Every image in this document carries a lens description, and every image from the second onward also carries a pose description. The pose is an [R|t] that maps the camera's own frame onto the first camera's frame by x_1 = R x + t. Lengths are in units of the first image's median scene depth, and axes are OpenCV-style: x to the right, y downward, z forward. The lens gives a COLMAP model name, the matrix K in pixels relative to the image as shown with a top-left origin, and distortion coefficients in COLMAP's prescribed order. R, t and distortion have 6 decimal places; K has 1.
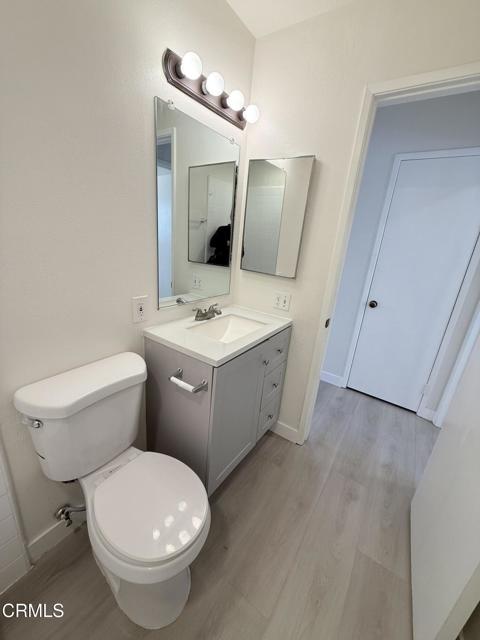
lens RADIAL K [[254.6, 0, 240.0], [0, 254.6, 318.7], [0, 0, 1]] dist [0.000660, -0.000152]
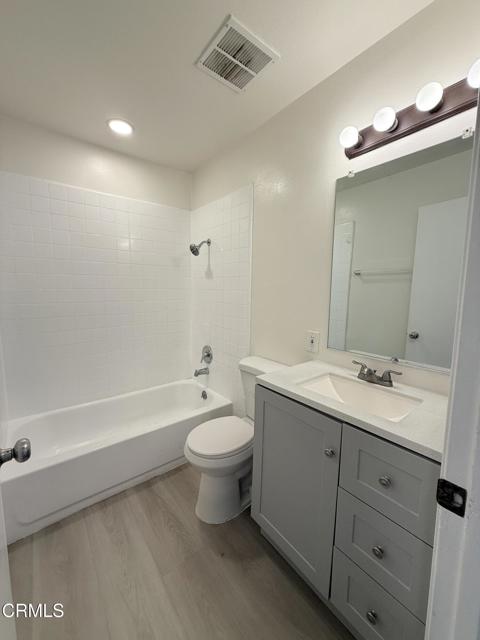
lens RADIAL K [[254.6, 0, 239.9], [0, 254.6, 319.2], [0, 0, 1]] dist [0.000660, -0.000152]
pose [[-0.292802, 0.024023, -0.955871, 0.808922], [-0.332802, 0.934617, 0.125433, -0.159784], [0.896387, 0.354842, -0.265663, 0.876886]]
